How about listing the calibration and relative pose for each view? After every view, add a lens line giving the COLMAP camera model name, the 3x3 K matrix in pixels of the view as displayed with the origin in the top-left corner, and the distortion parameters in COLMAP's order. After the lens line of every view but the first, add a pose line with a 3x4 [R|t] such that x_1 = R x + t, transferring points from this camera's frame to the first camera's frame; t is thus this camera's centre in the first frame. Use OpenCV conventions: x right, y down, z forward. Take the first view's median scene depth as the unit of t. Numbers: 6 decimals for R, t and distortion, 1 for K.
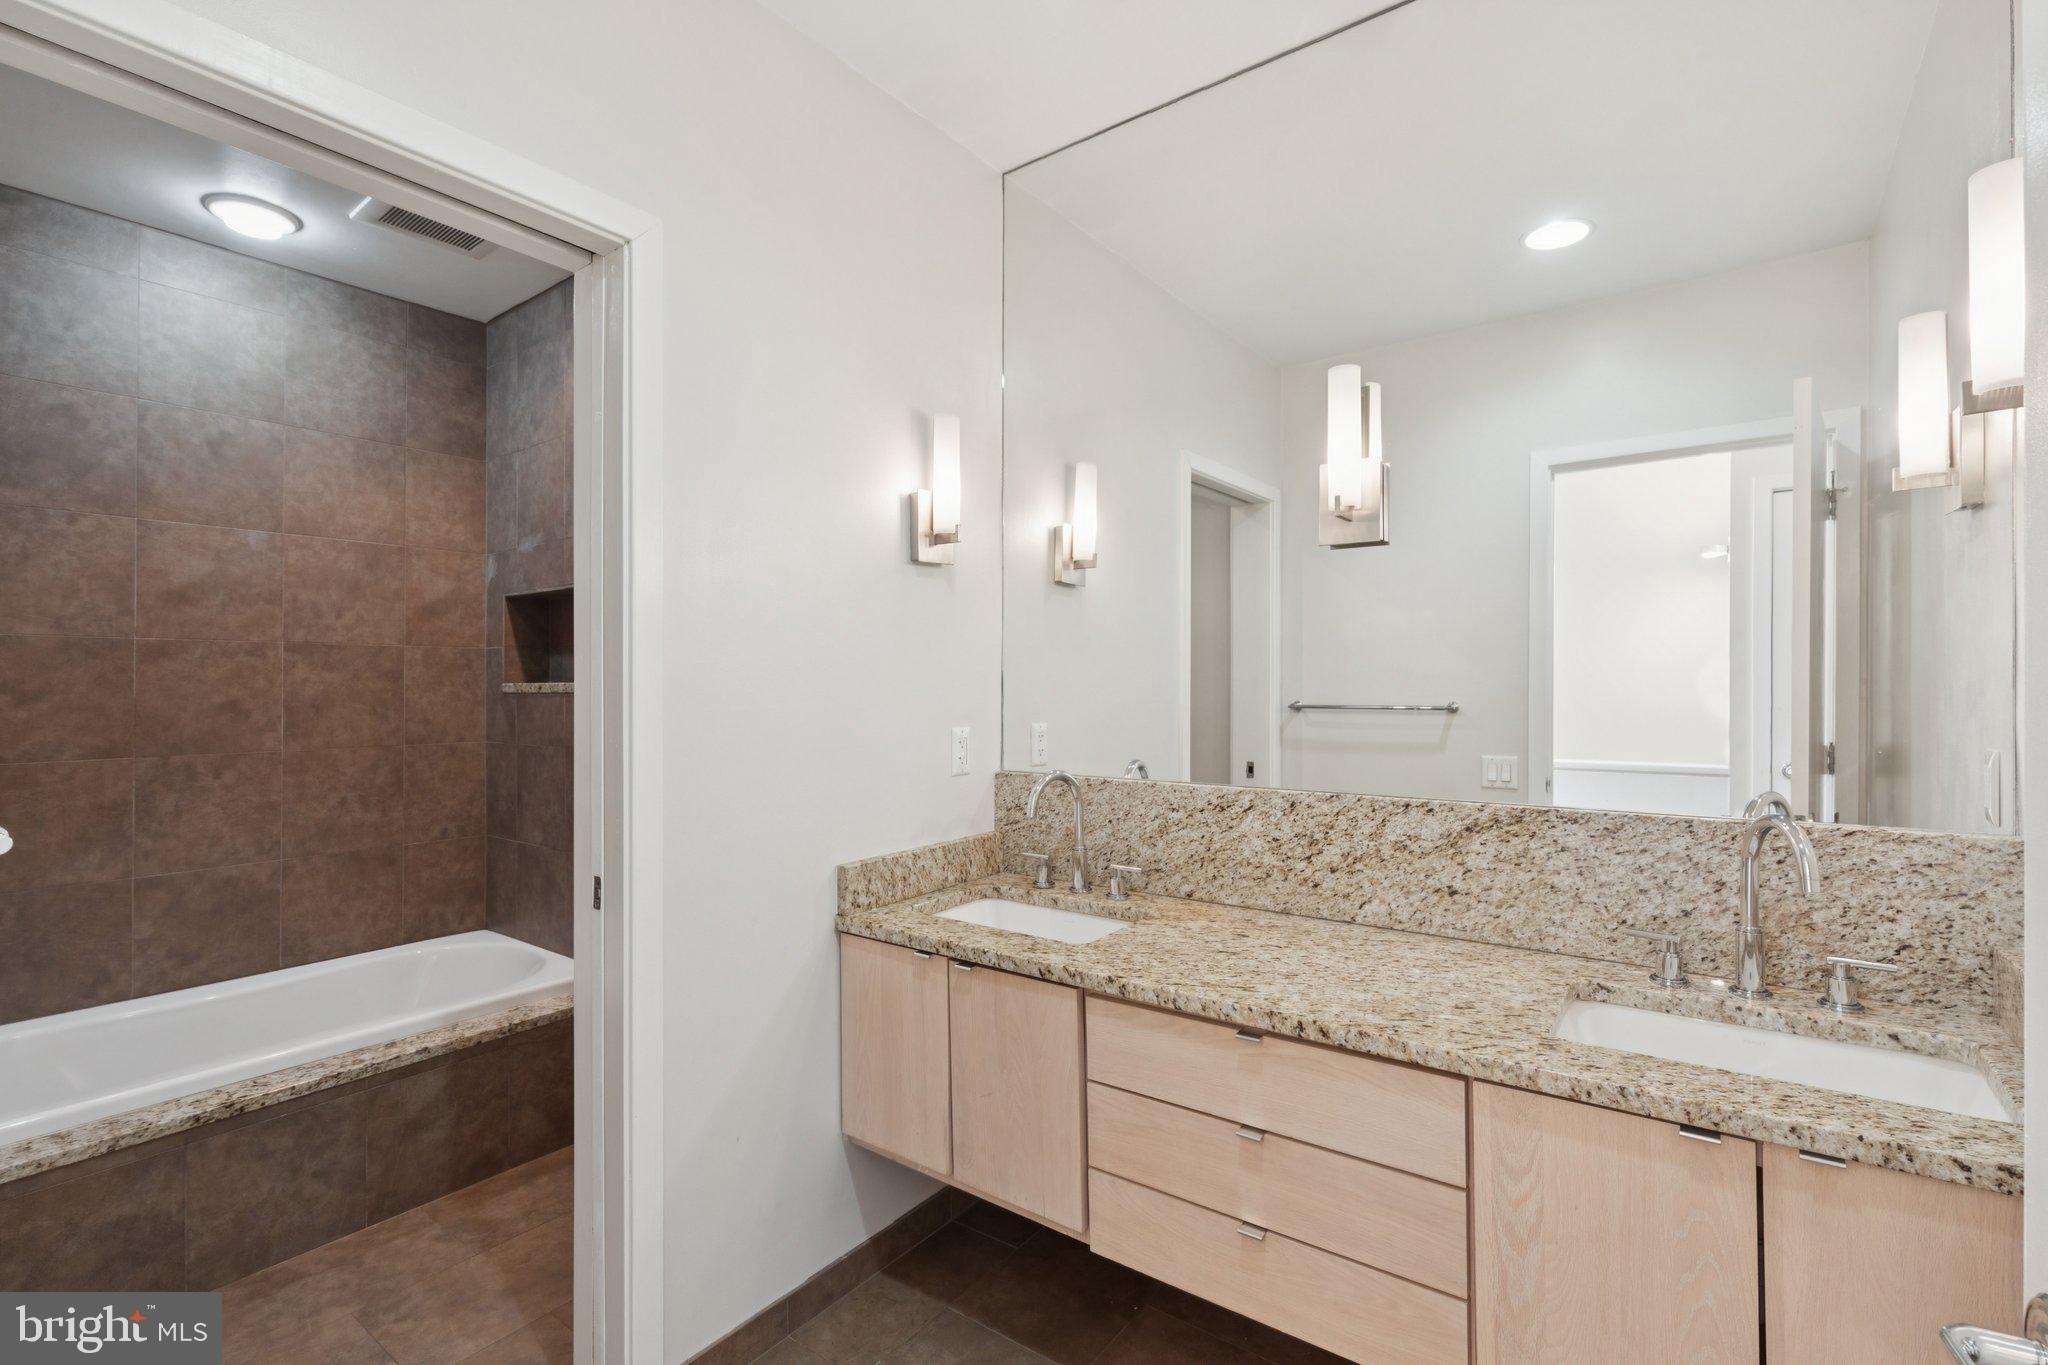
lens RADIAL K [[932.6, 0, 995.3], [0, 932.6, 673.3], [0, 0, 1]] dist [0.008065, -0.001769]
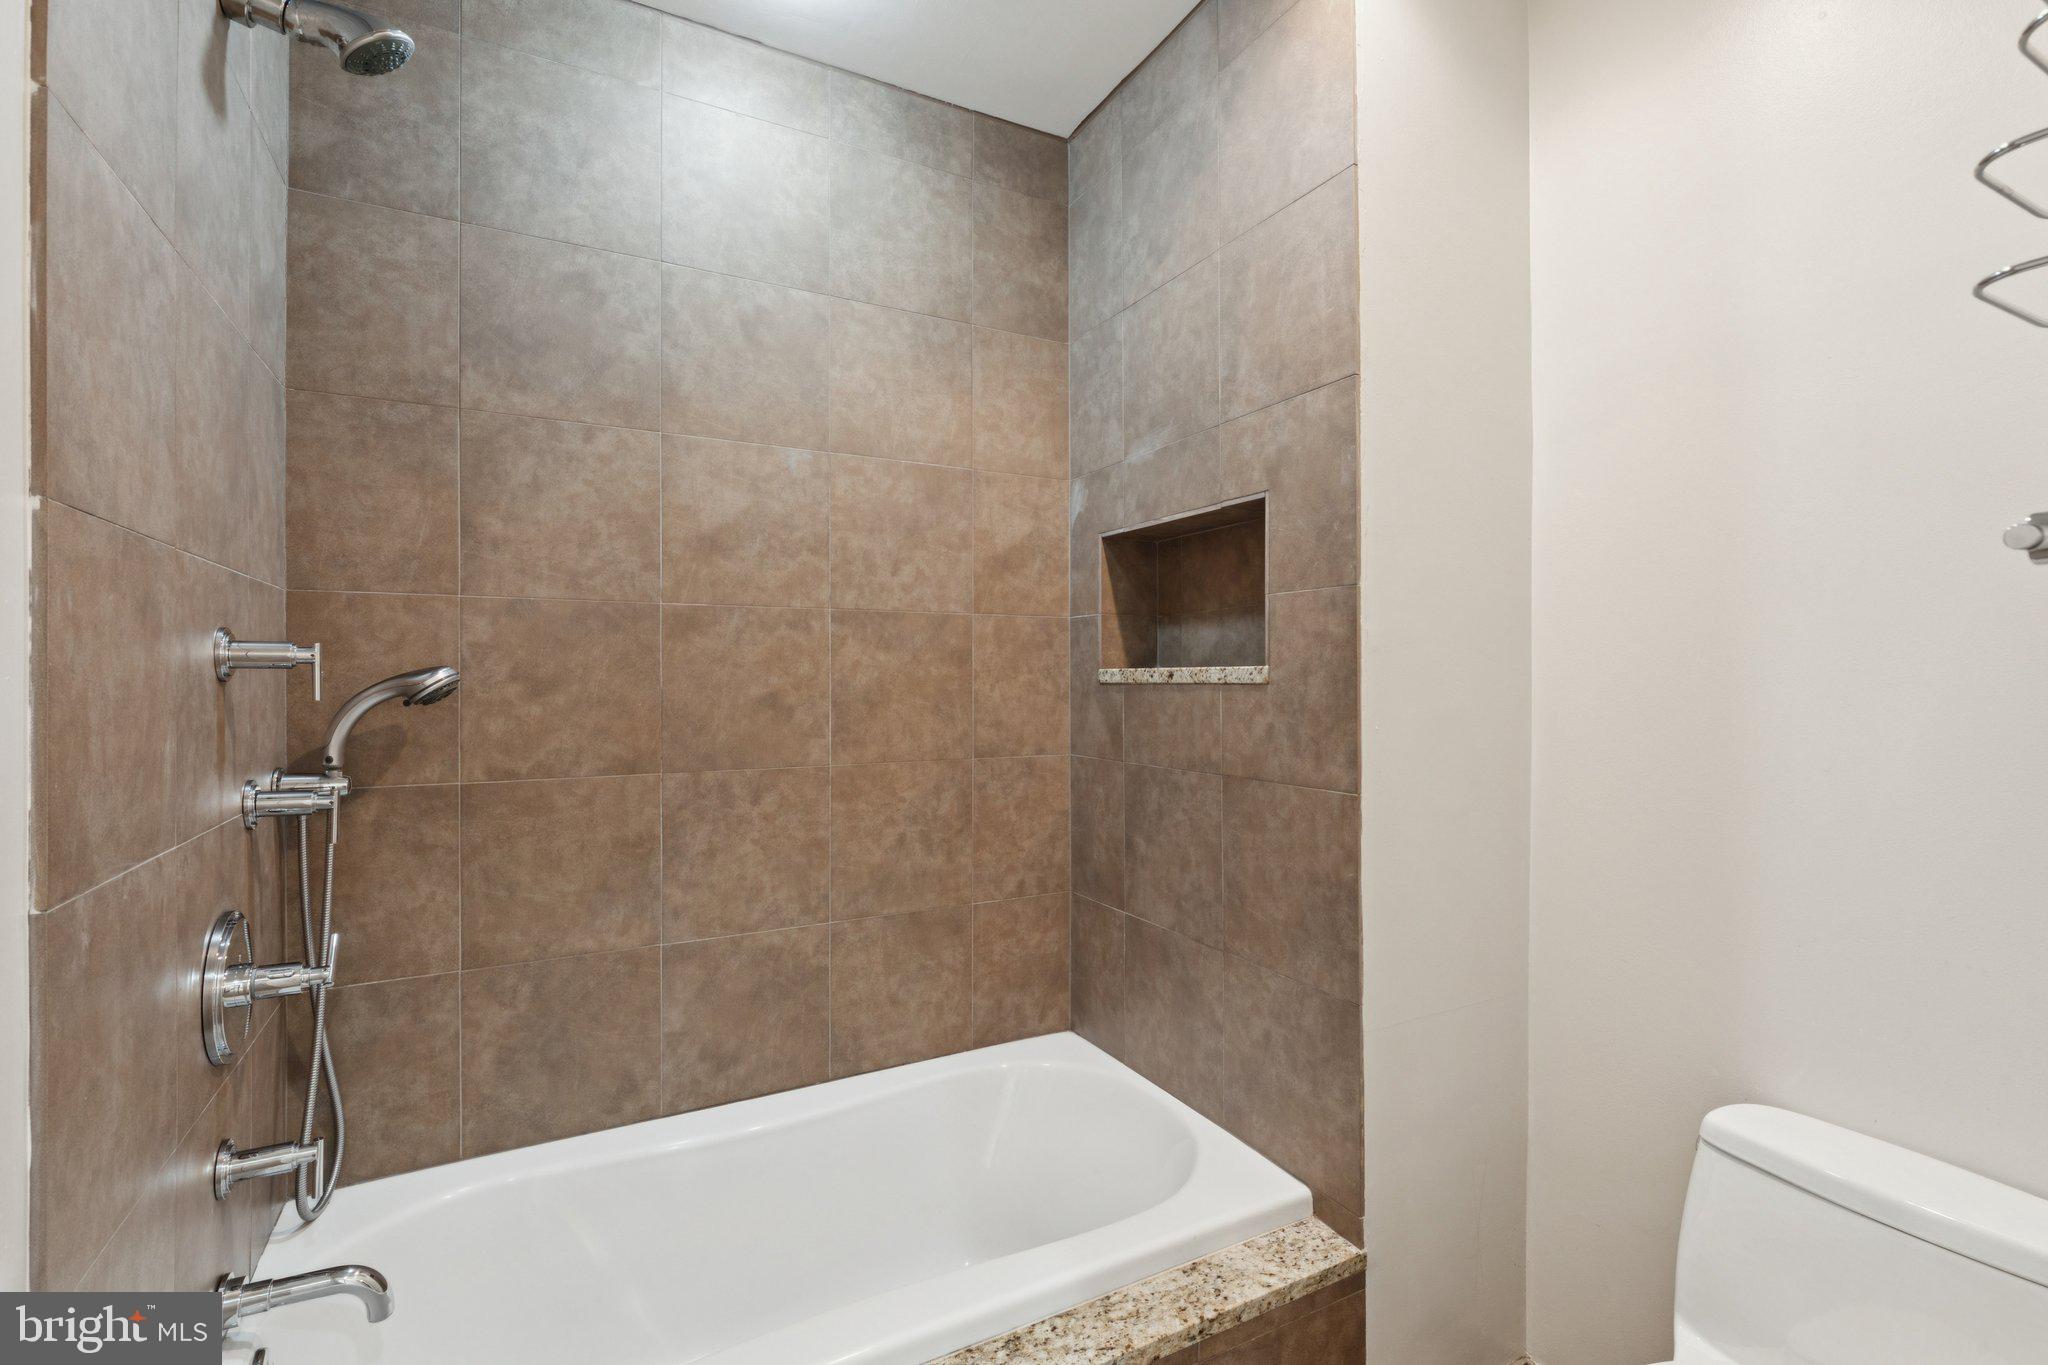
lens RADIAL K [[932.6, 0, 1033.0], [0, 932.6, 677.5], [0, 0, 1]] dist [0.008065, -0.001769]
pose [[0.917021, 0.004177, -0.398816, -0.348549], [0.002289, 0.999874, 0.015736, 0.006952], [0.398832, -0.015343, 0.916896, 0.427355]]
